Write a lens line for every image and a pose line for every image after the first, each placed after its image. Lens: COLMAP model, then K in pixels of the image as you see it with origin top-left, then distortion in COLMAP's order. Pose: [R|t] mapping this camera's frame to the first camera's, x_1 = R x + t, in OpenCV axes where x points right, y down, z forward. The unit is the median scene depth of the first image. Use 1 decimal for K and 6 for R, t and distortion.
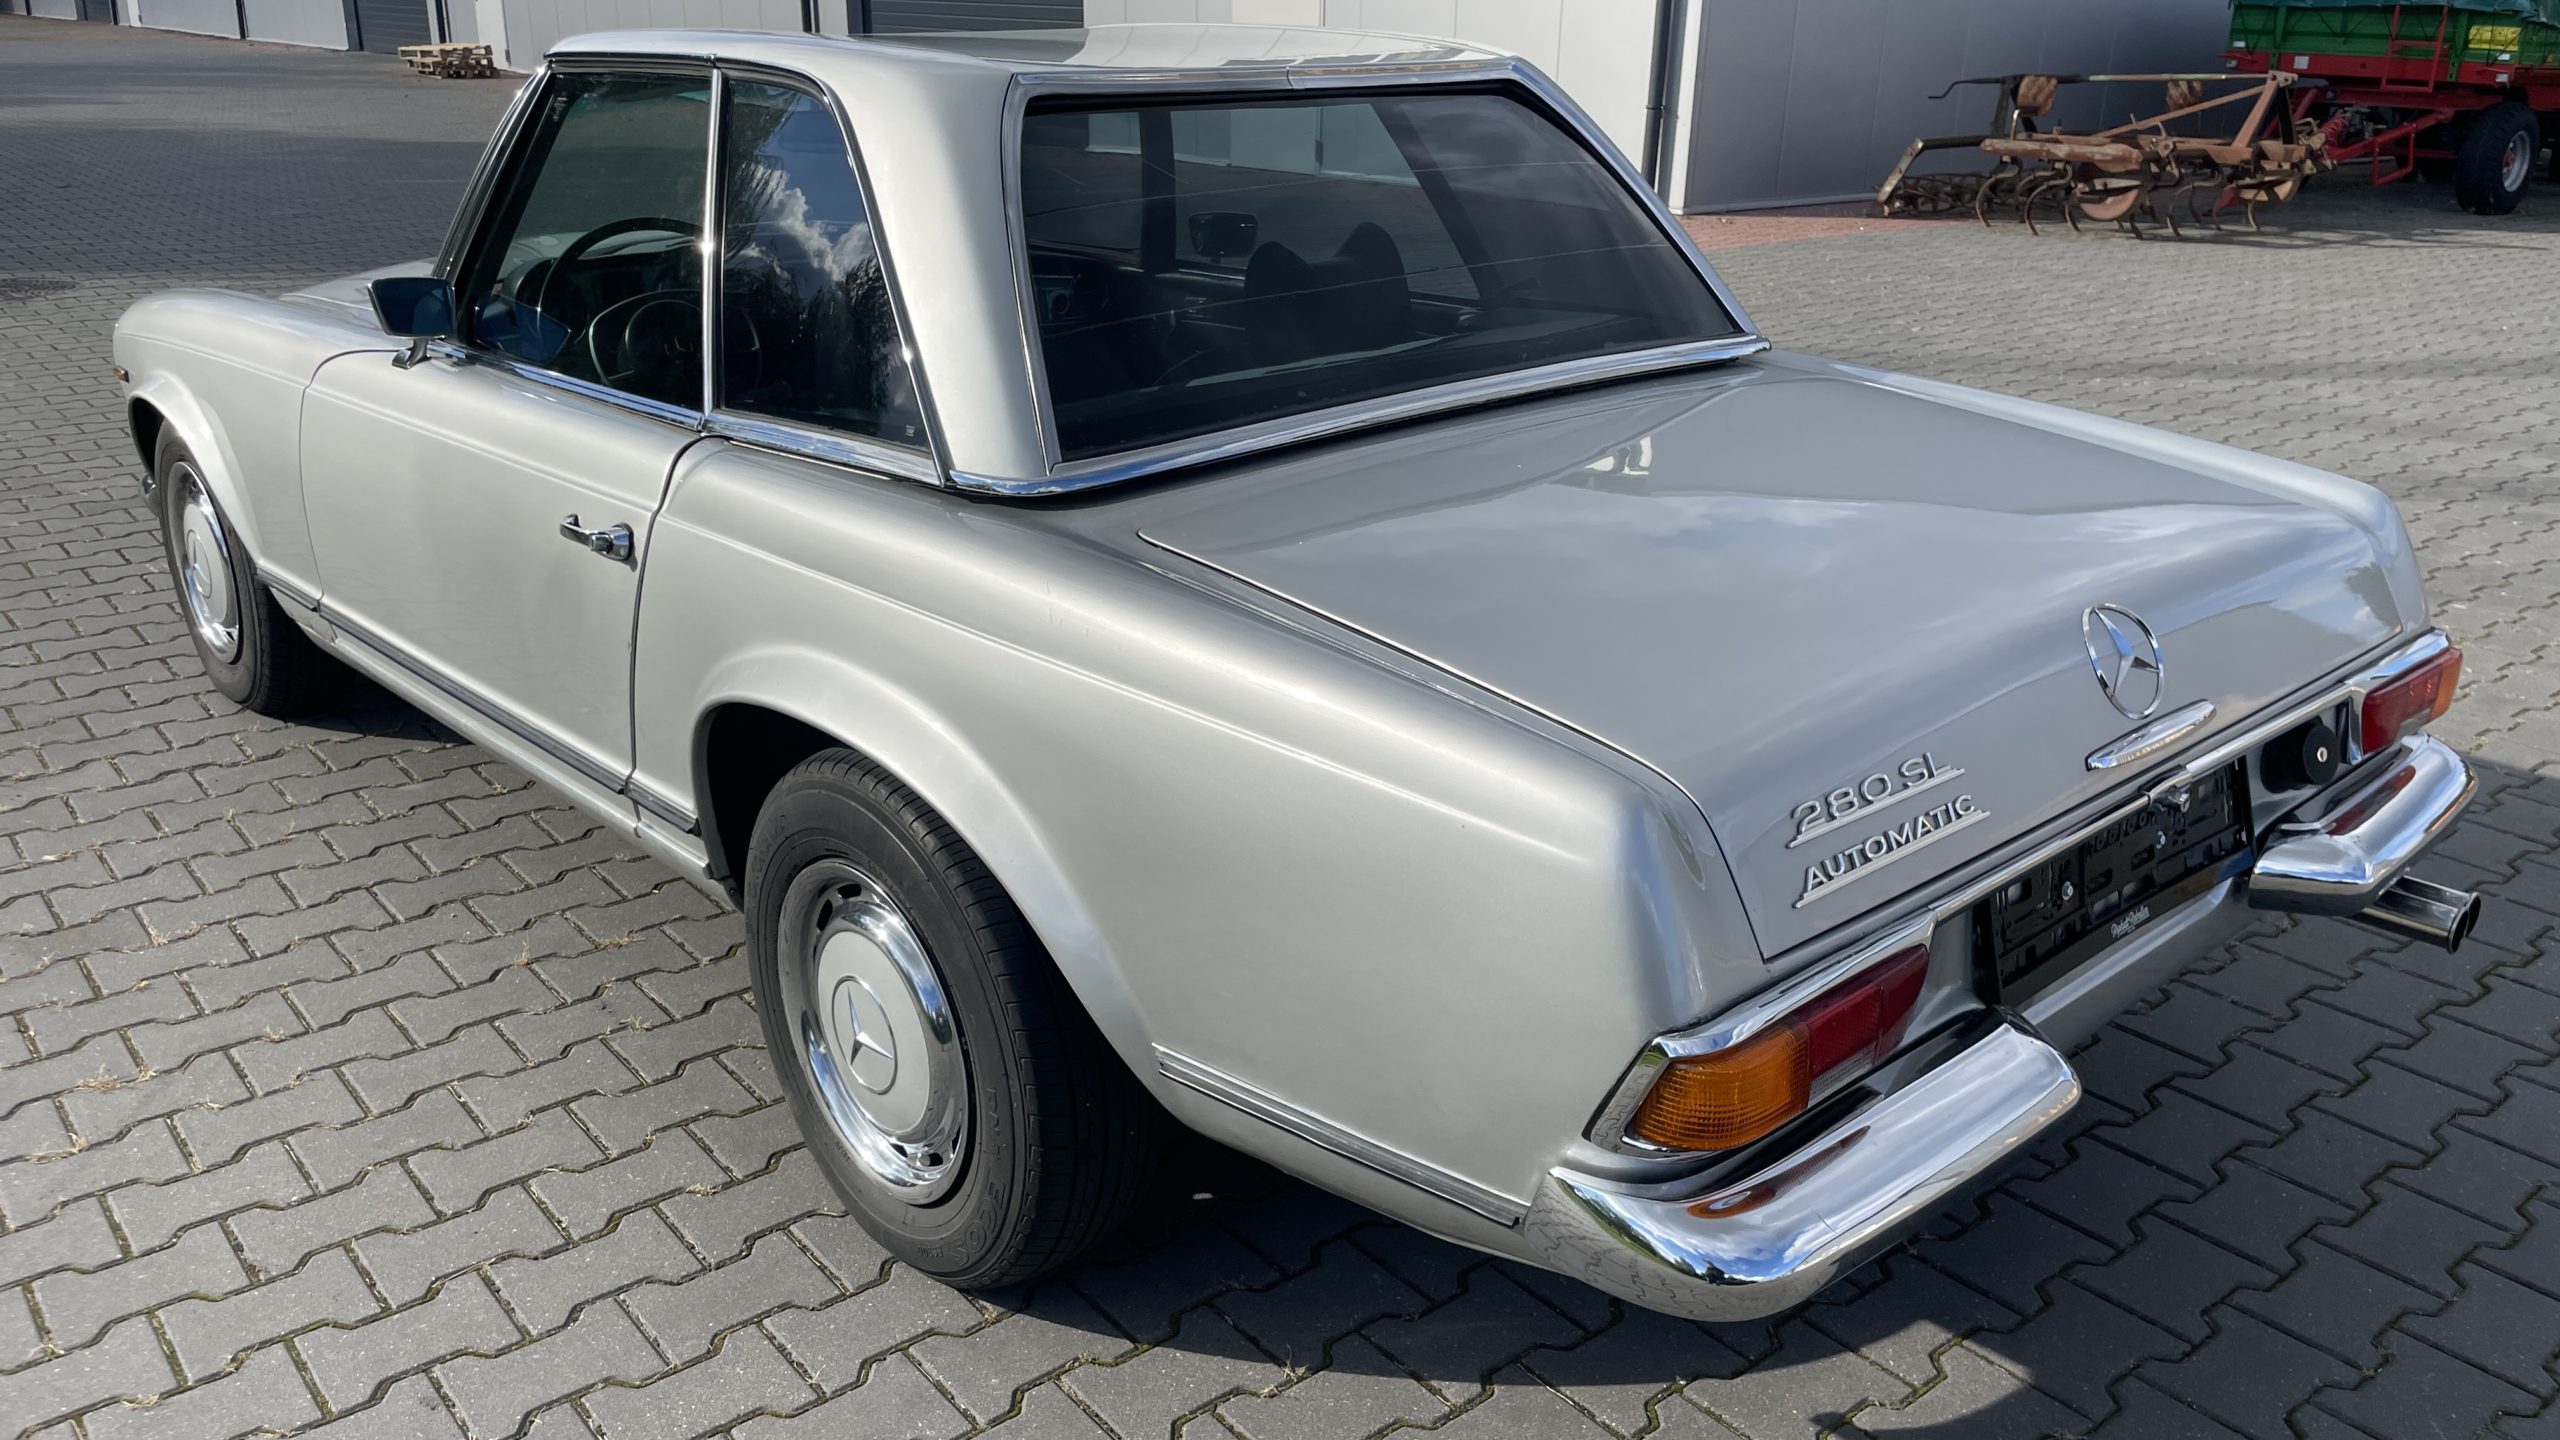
lens RADIAL K [[1934.9, 0, 1269.7], [0, 1934.9, 712.4], [0, 0, 1]] dist [0.093071, -0.128335]
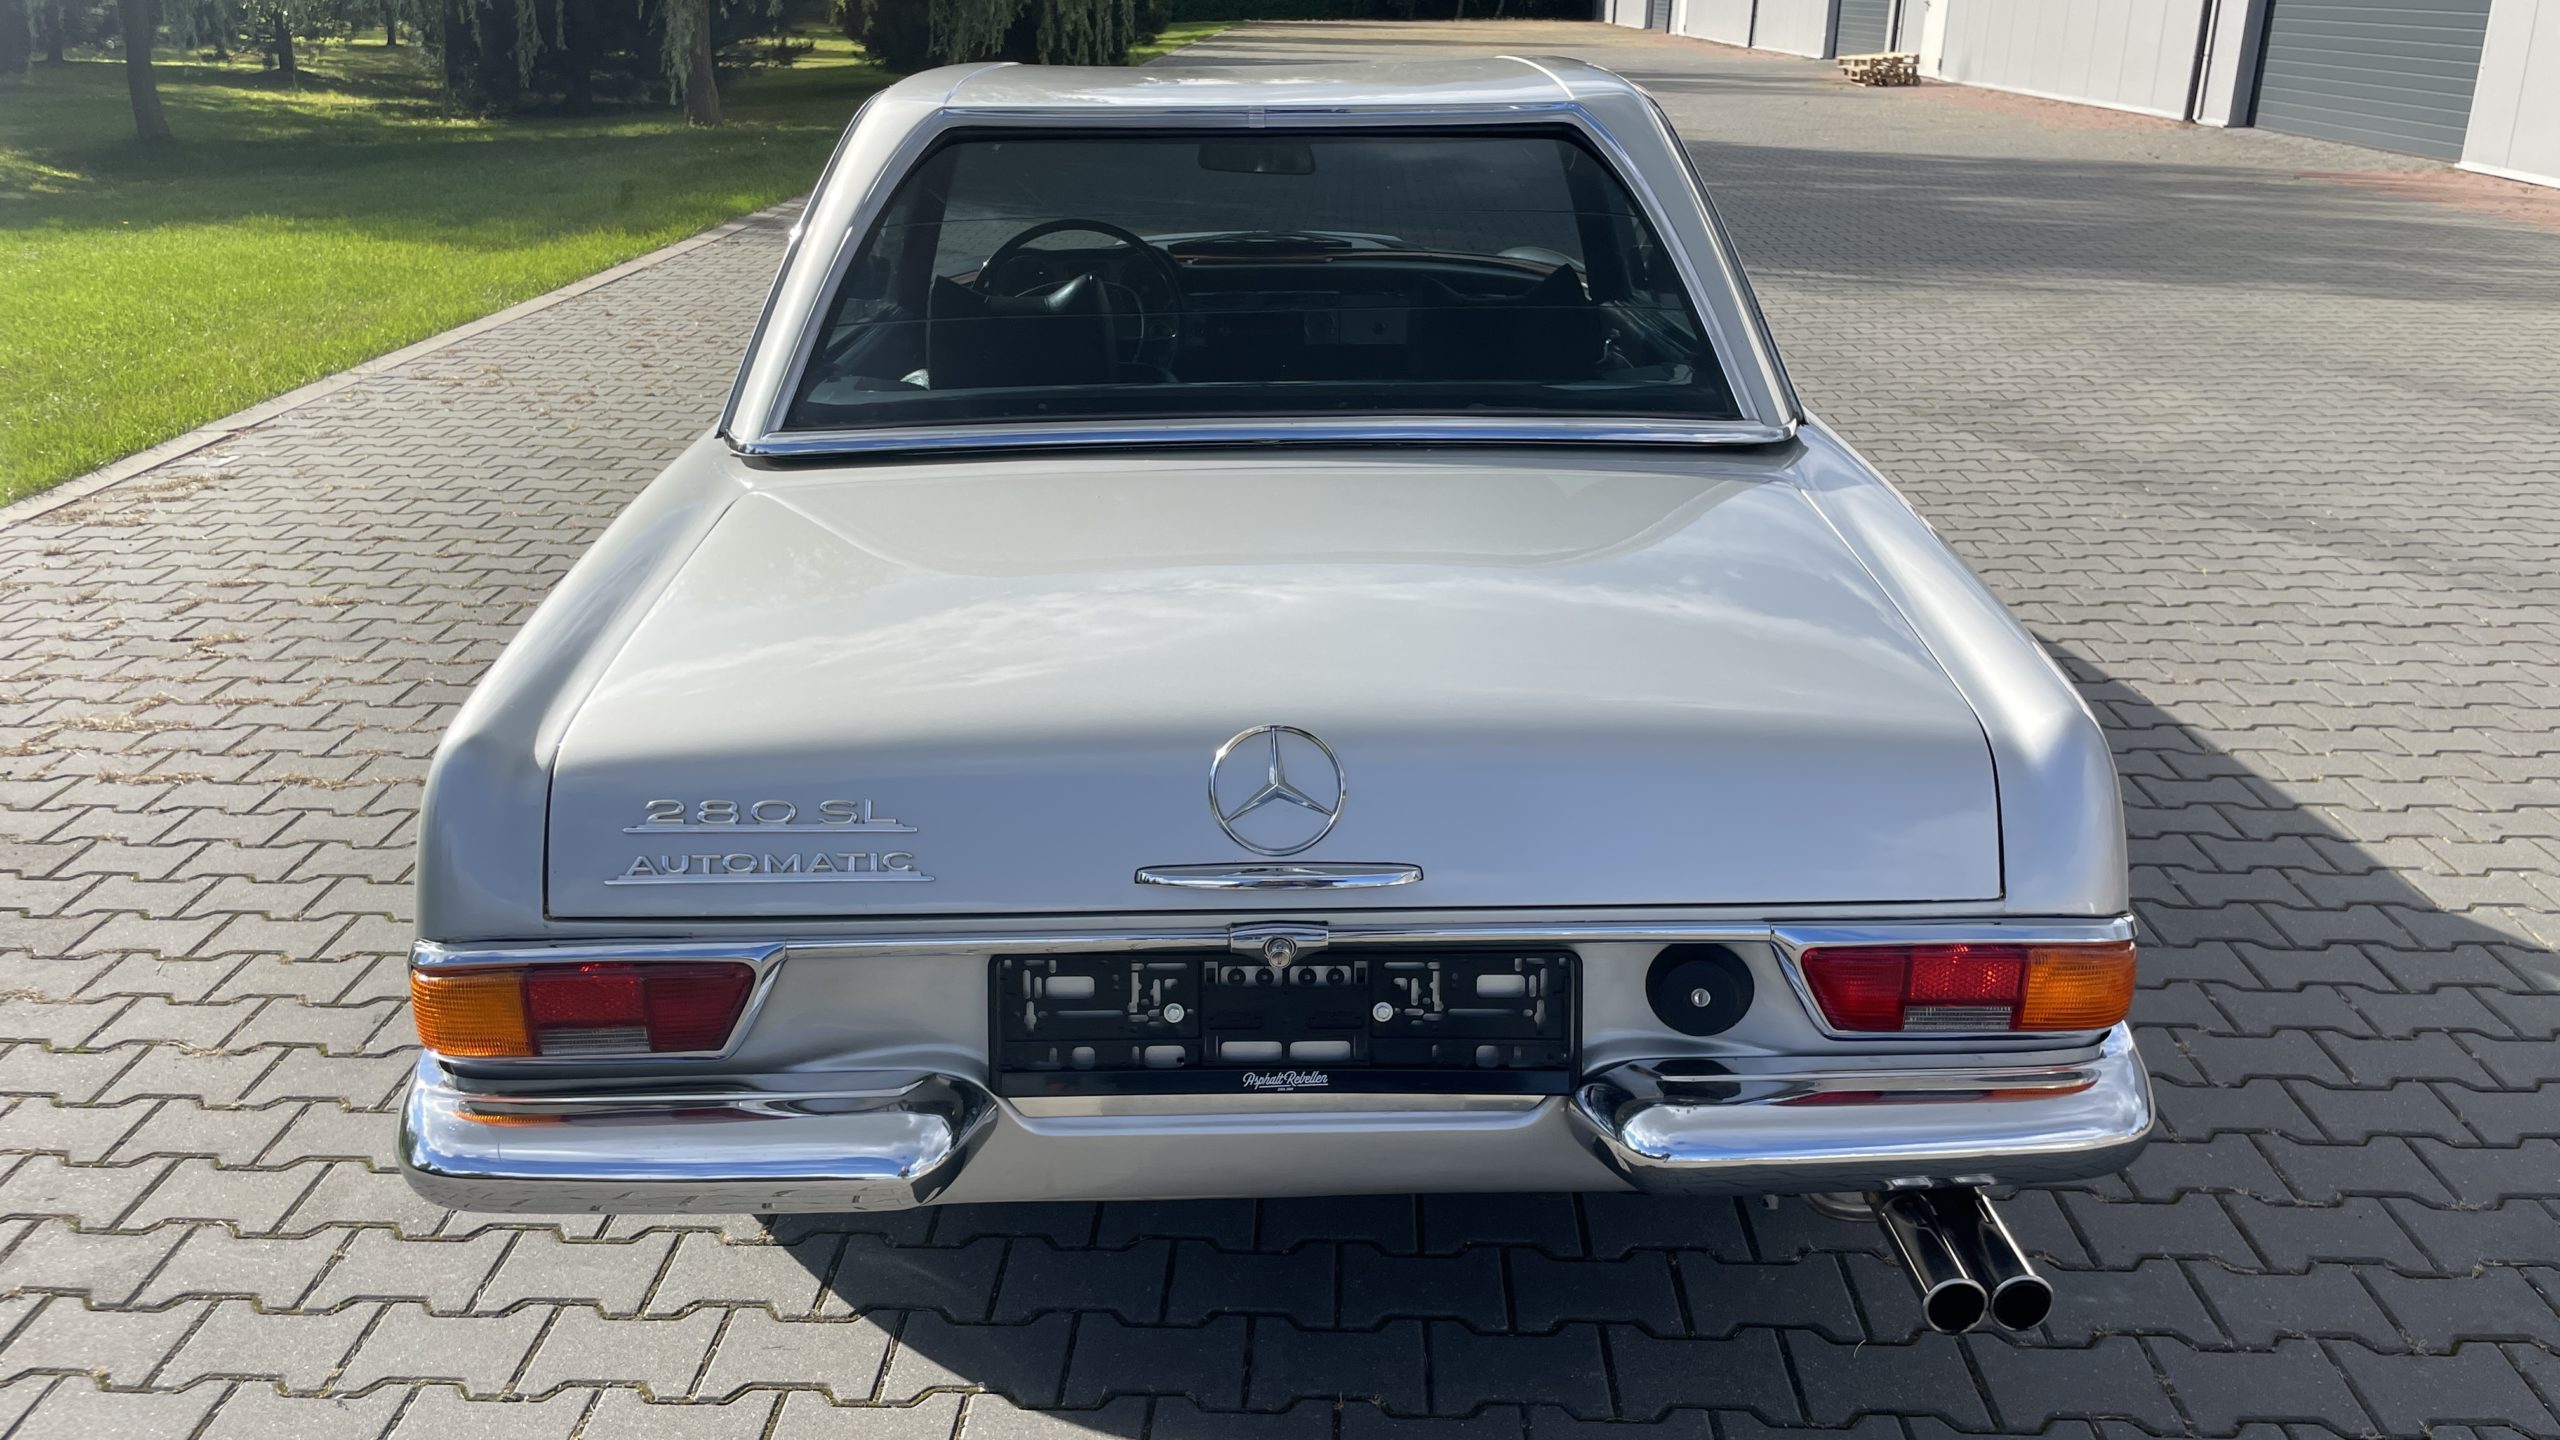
lens RADIAL K [[1898.7, 0, 1289.3], [0, 1898.7, 683.3], [0, 0, 1]] dist [0.063560, -0.001899]
pose [[0.761460, 0.213739, -0.611959, 0.145647], [-0.220281, 0.973213, 0.065818, -0.020165], [0.609635, 0.084685, 0.788146, 0.045425]]
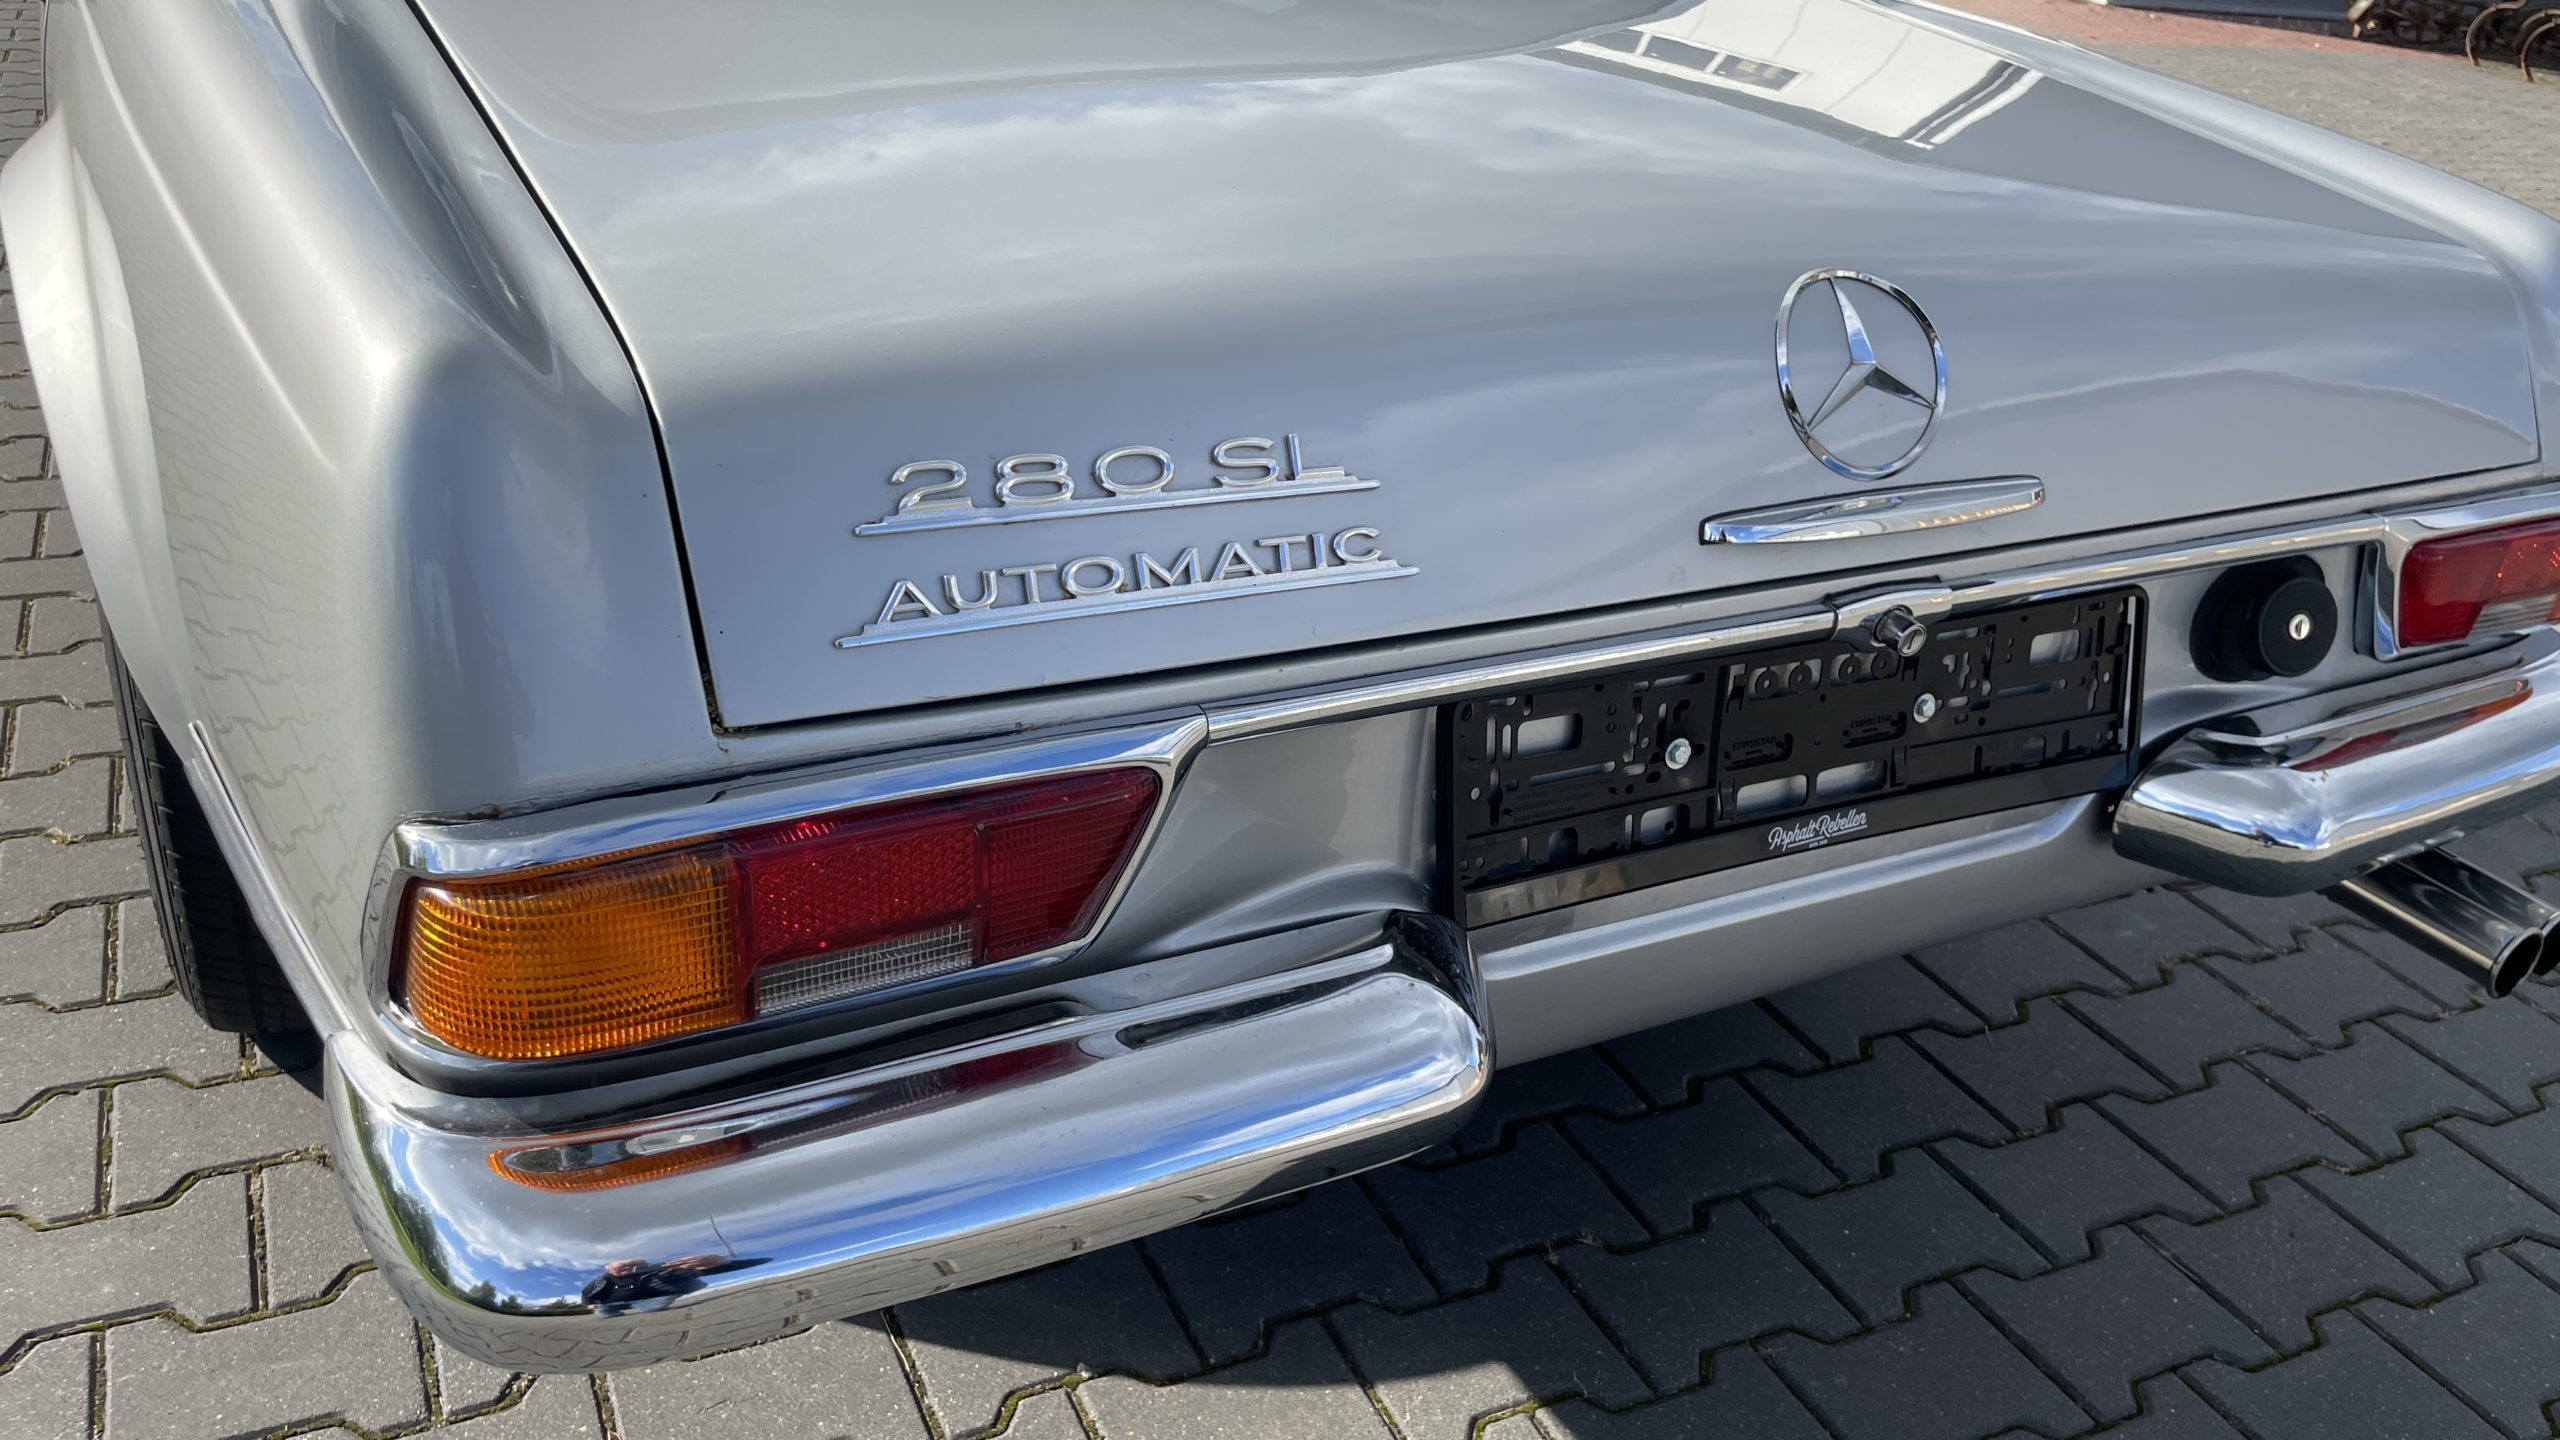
lens RADIAL K [[1934.9, 0, 1269.7], [0, 1934.9, 712.4], [0, 0, 1]] dist [0.093071, -0.128335]
pose [[0.969454, 0.180690, -0.165861, 0.057269], [-0.161835, 0.979371, 0.121006, 0.004278], [0.184304, -0.090468, 0.978697, 0.061678]]
